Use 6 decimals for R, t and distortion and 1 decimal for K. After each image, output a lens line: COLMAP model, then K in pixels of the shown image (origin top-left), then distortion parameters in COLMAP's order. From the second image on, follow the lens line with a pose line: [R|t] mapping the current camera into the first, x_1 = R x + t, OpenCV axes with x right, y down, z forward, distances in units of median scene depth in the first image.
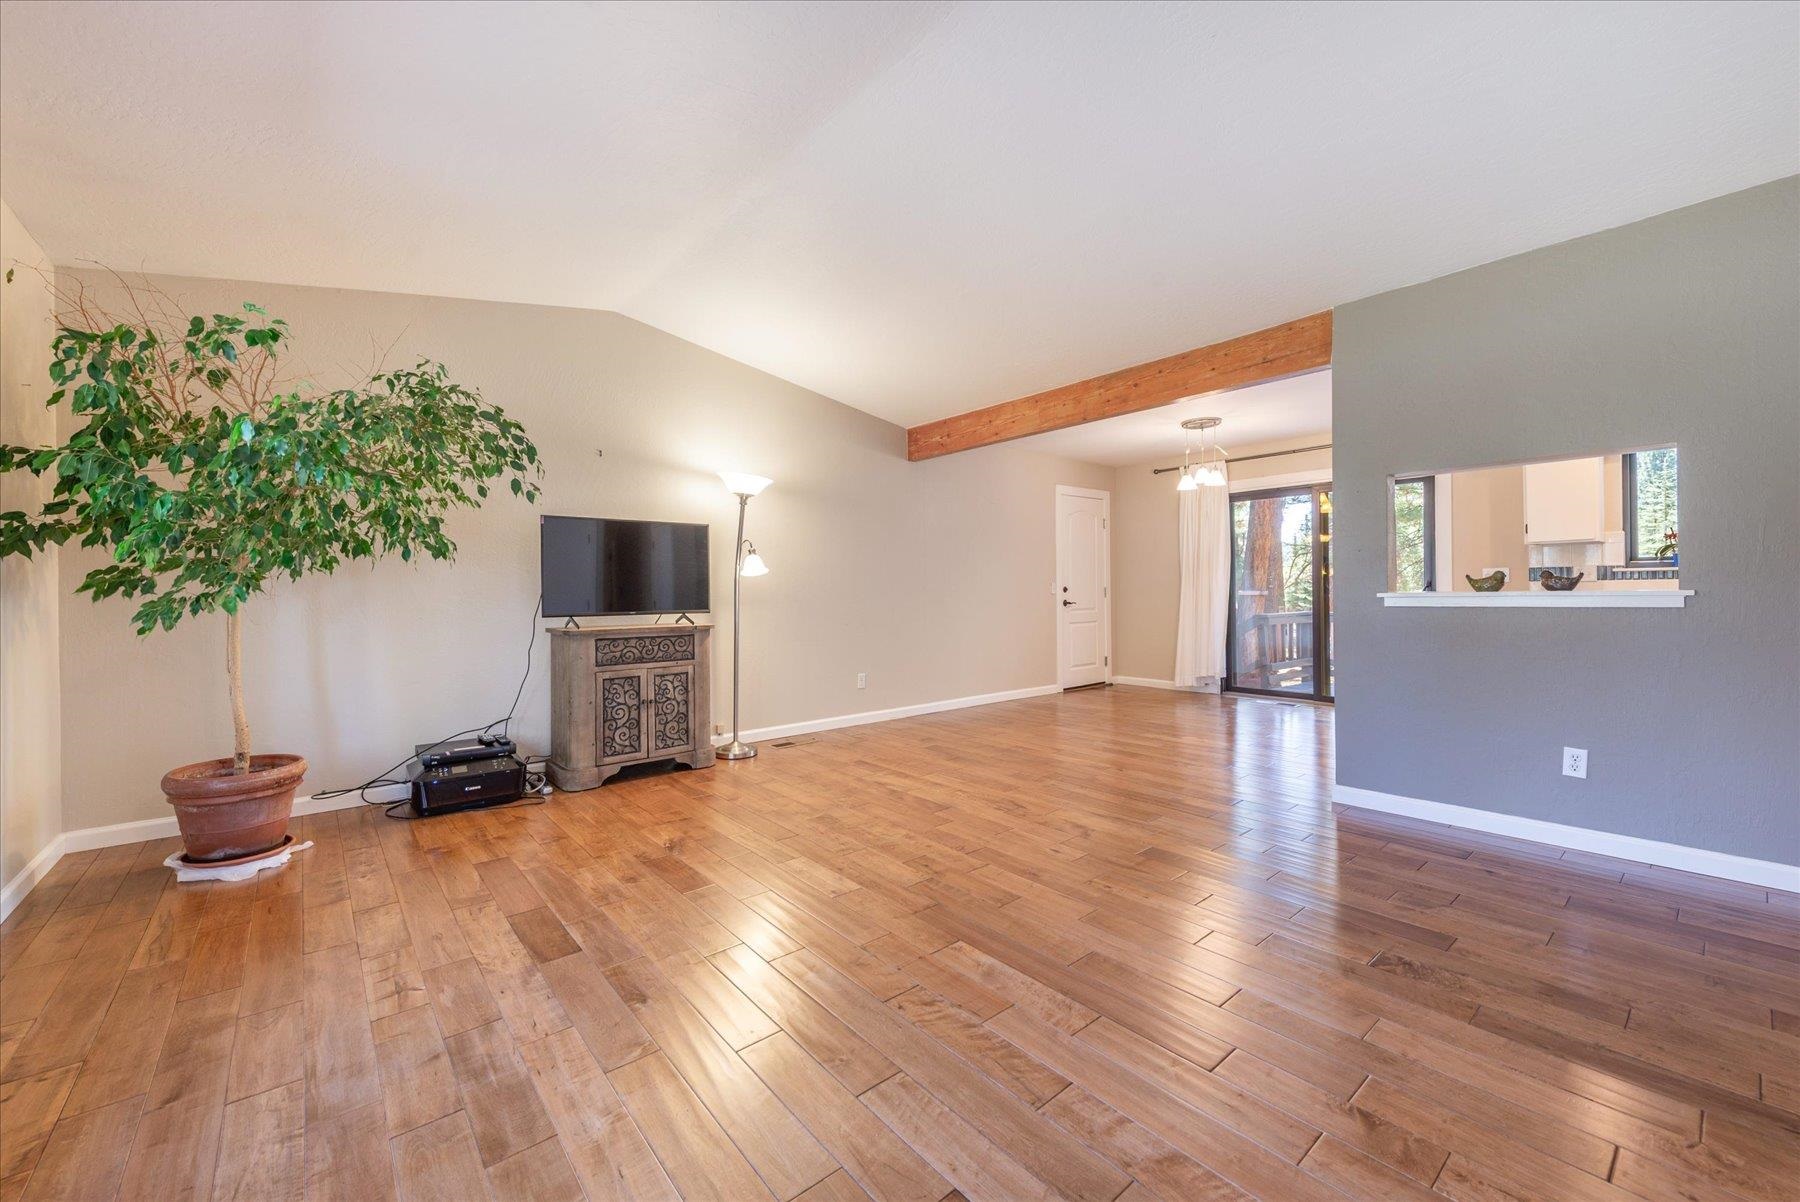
lens RADIAL K [[712.0, 0, 895.8], [0, 712.0, 591.8], [0, 0, 1]] dist [0.014762, -0.004732]
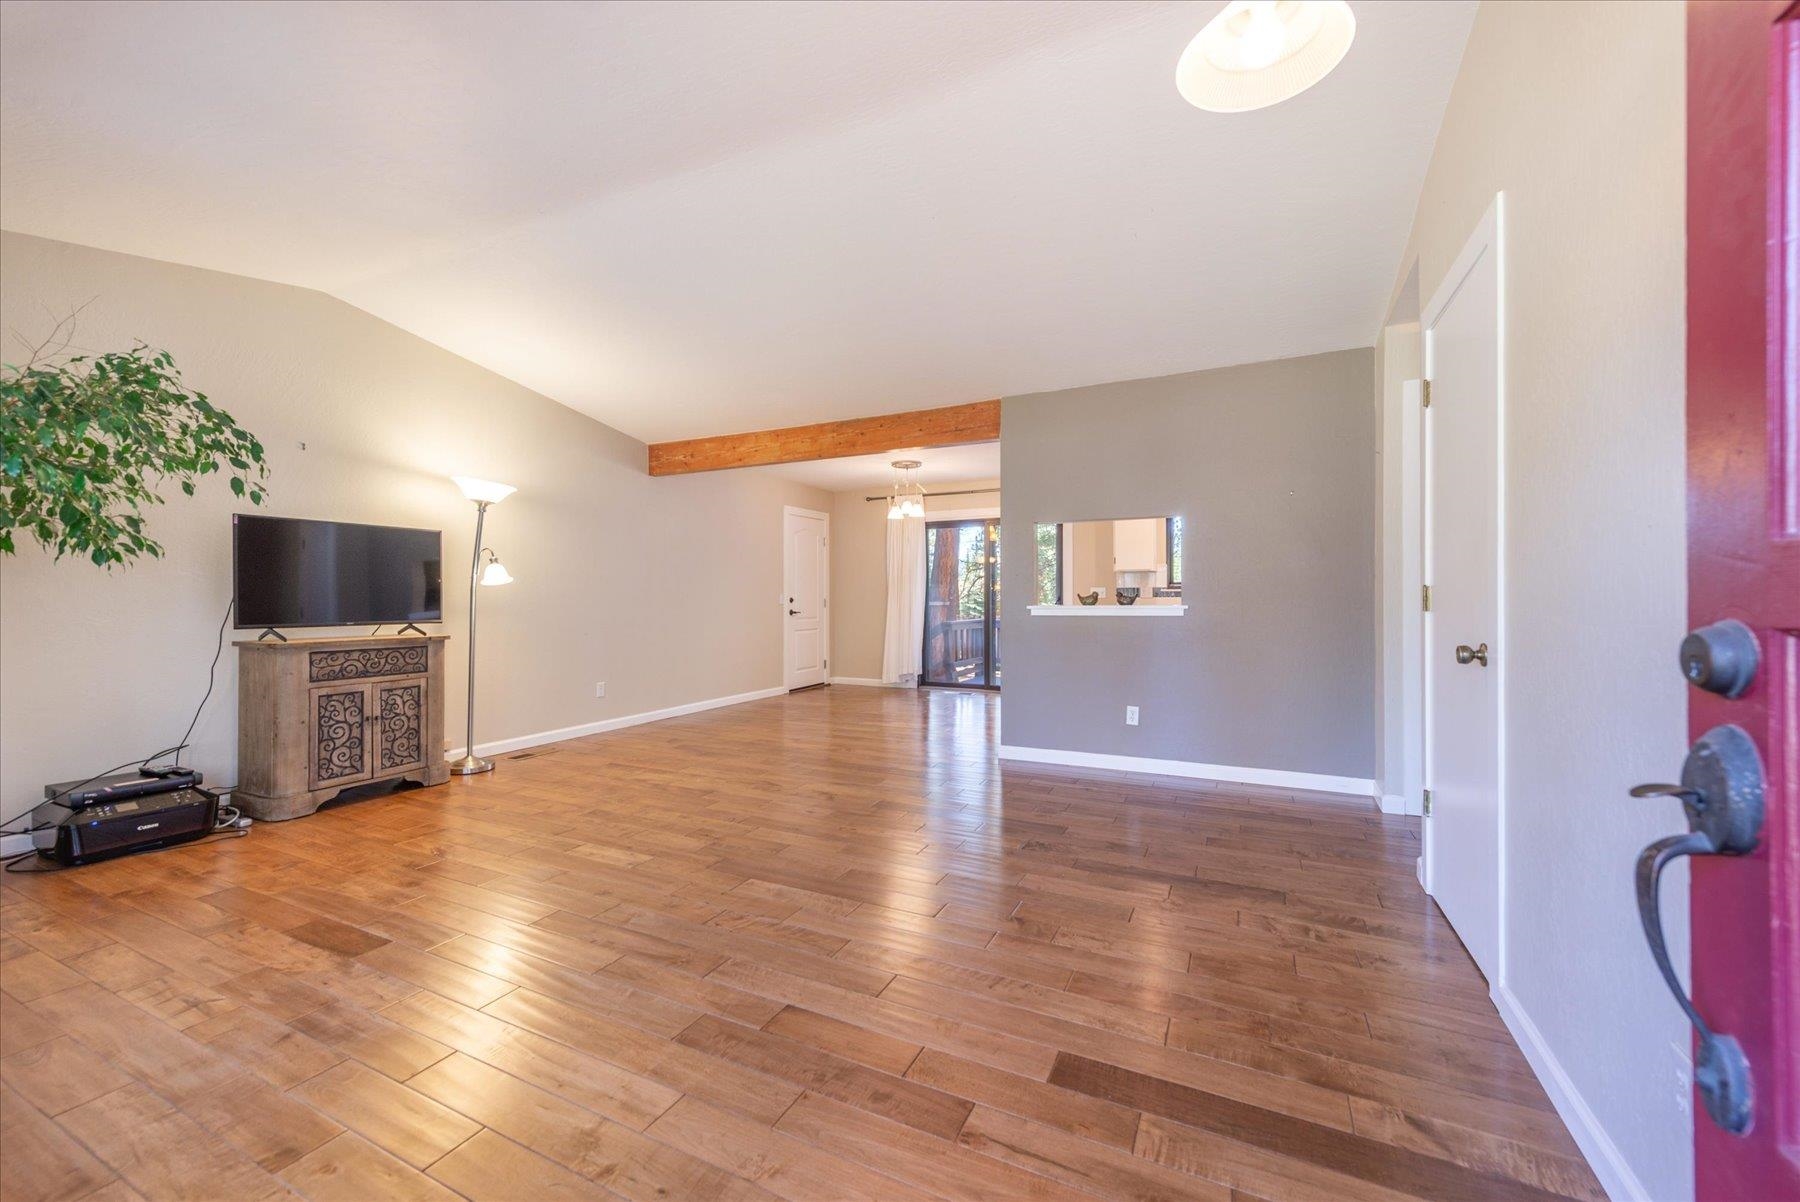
lens RADIAL K [[727.9, 0, 900.0], [0, 727.9, 601.0], [0, 0, 1]] dist [0.015844, -0.005010]
pose [[0.913325, 0.006626, 0.407178, -0.118005], [-0.007037, 0.999975, -0.000487, -0.004616], [-0.407171, -0.002421, 0.913349, -0.174557]]
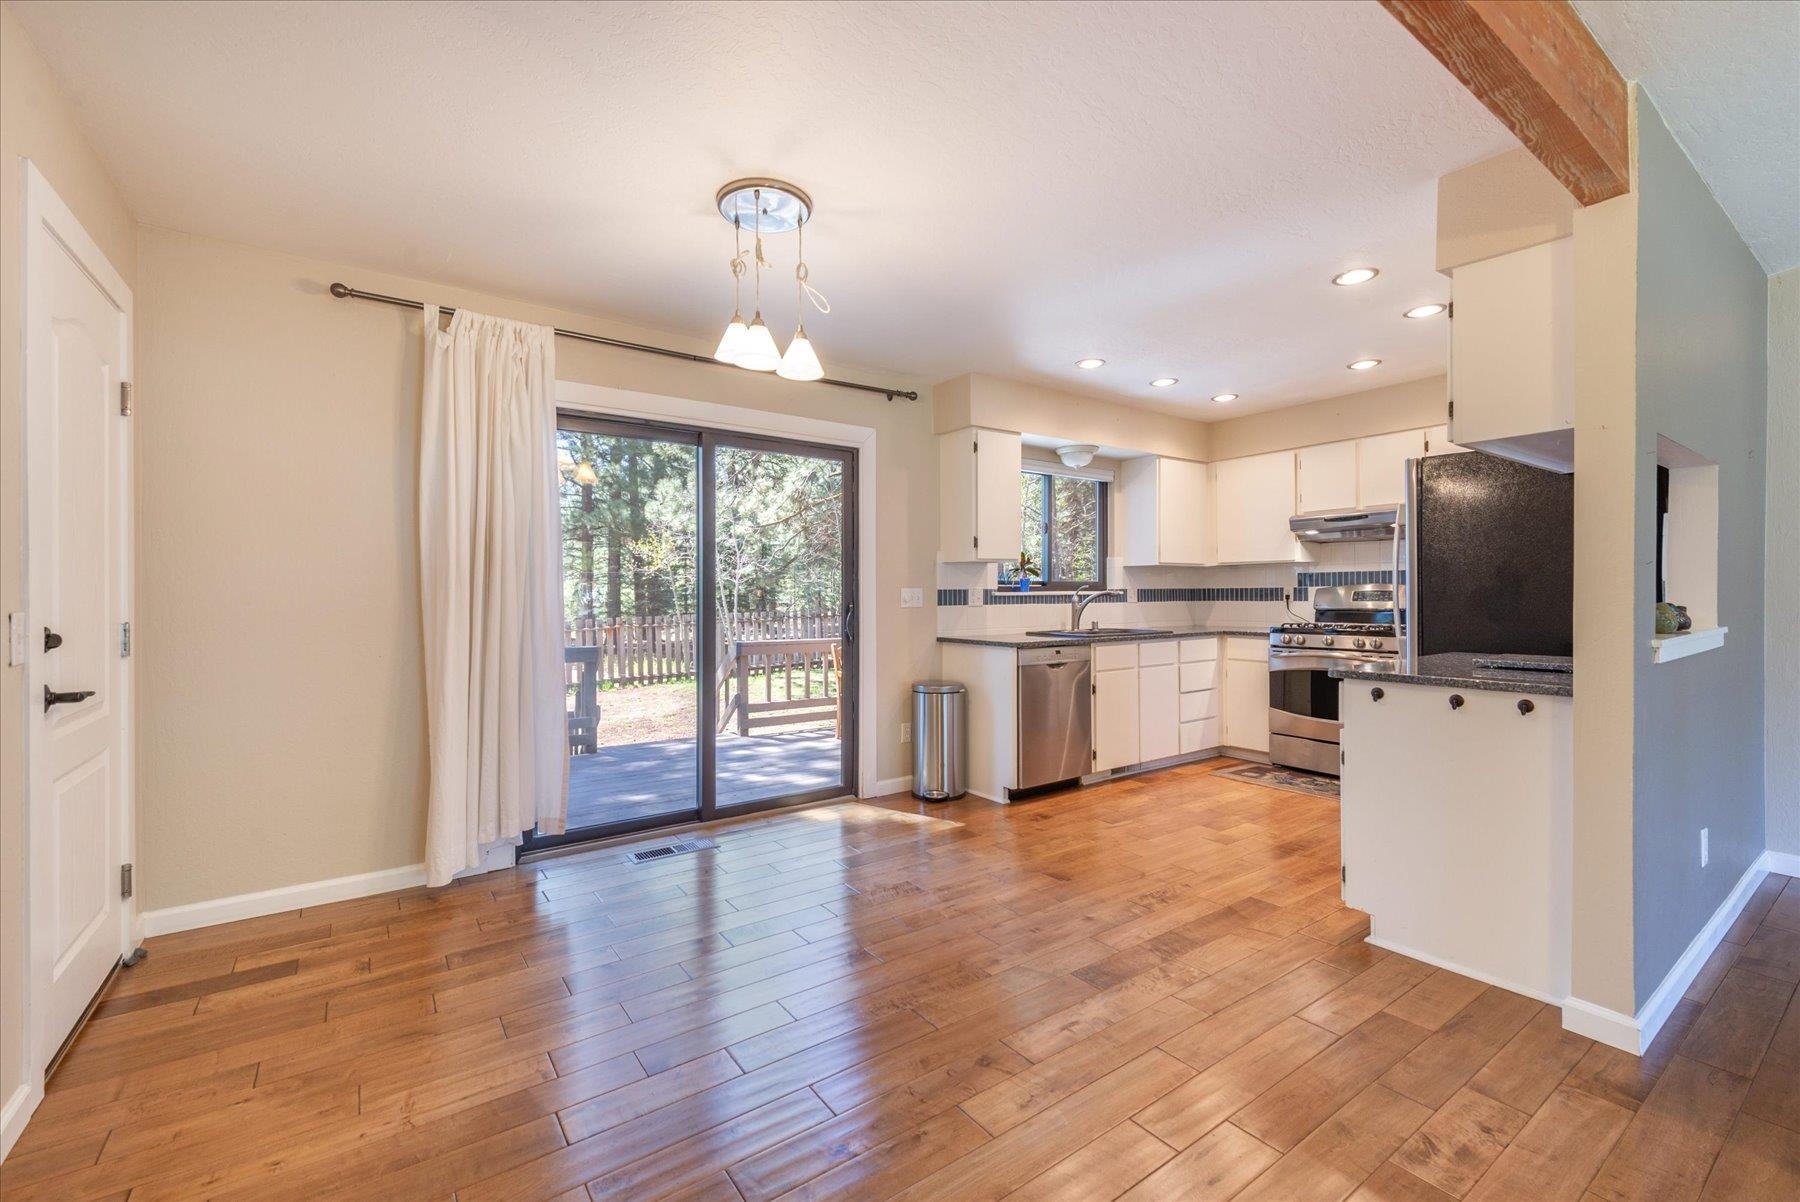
lens RADIAL K [[727.9, 0, 900.0], [0, 727.9, 601.0], [0, 0, 1]] dist [0.015844, -0.005010]
pose [[0.082459, 0.000170, 0.996594, 0.057085], [-0.001109, 0.999999, -0.000079, -0.024515], [-0.996594, -0.001099, 0.082459, 1.228253]]
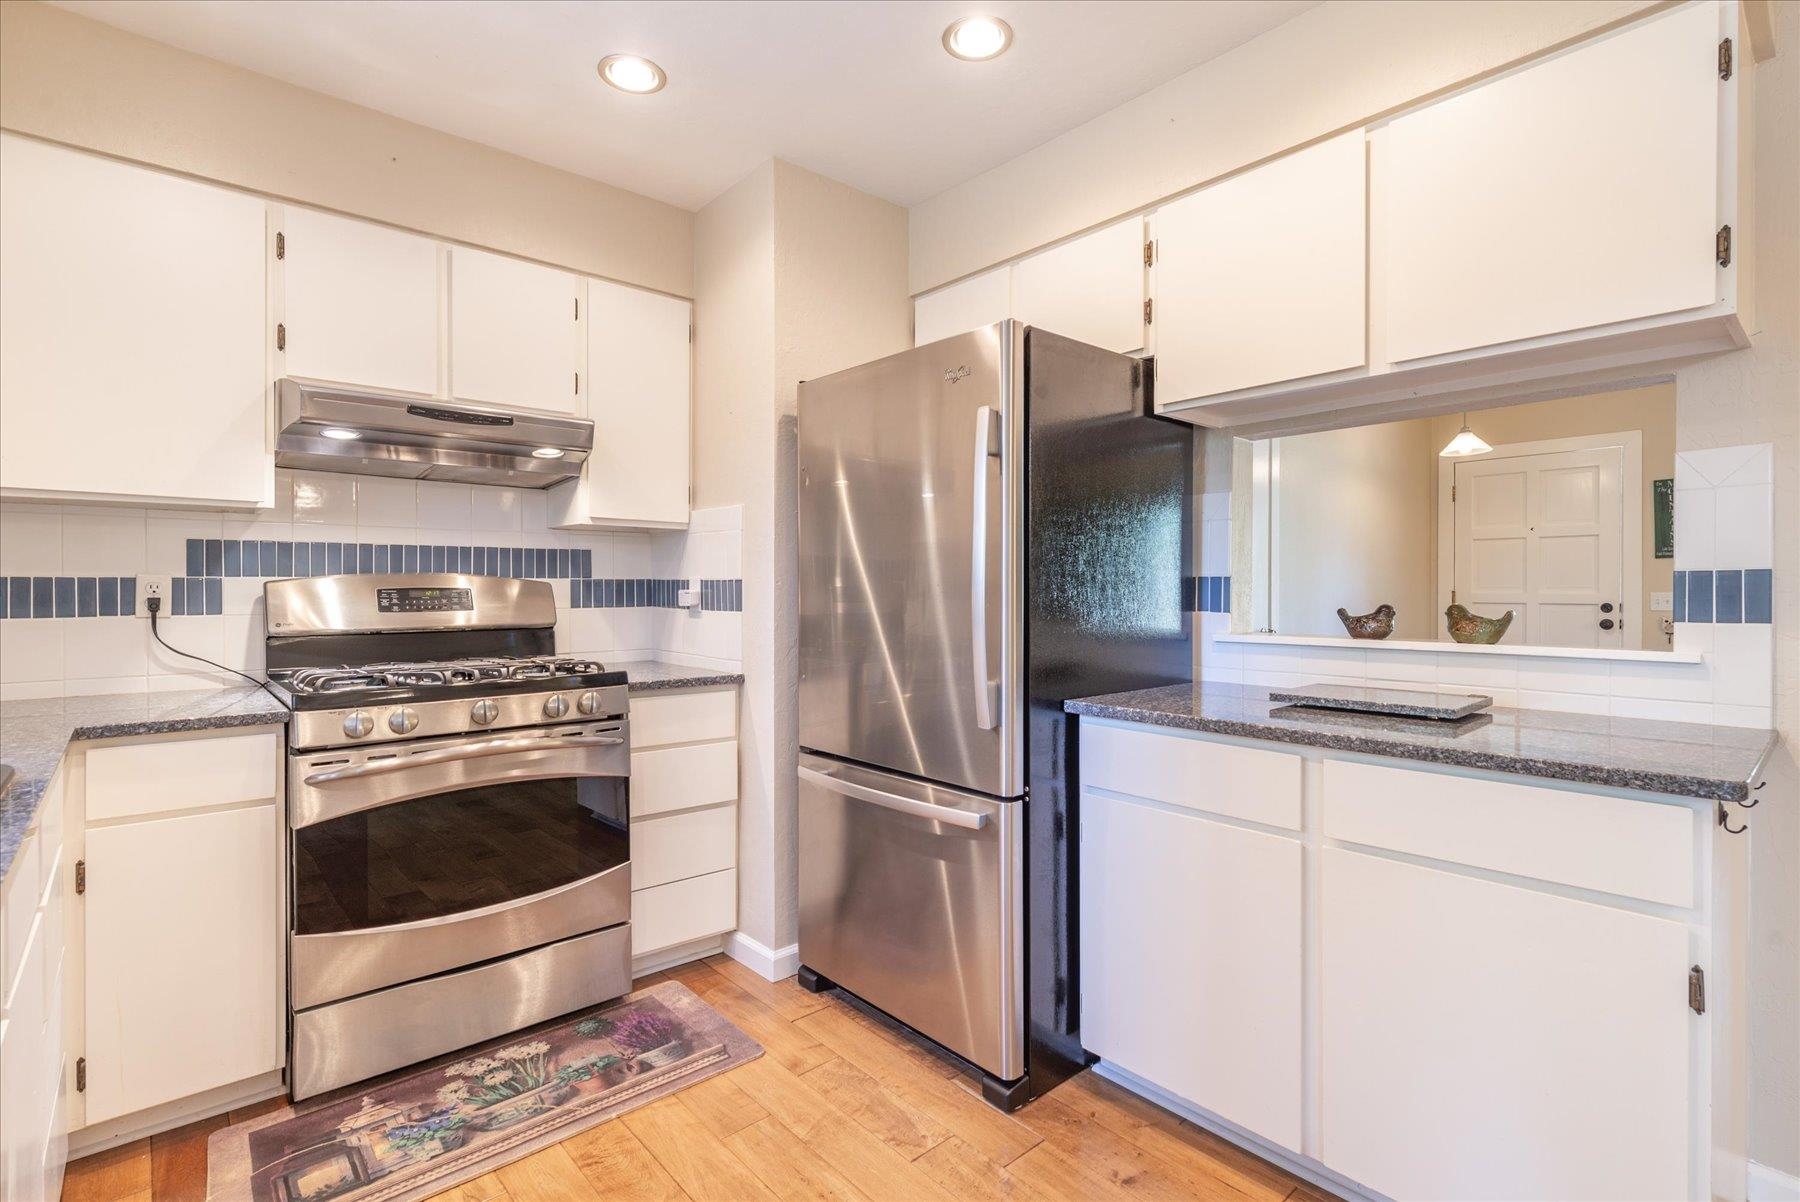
lens RADIAL K [[856.5, 0, 890.3], [0, 856.5, 597.0], [0, 0, 1]] dist [0.023568, -0.010881]
pose [[-0.999814, 0.009183, -0.016954, 0.934914], [0.009145, 0.999956, 0.002306, -0.033738], [0.016975, 0.002151, -0.999854, 1.201583]]
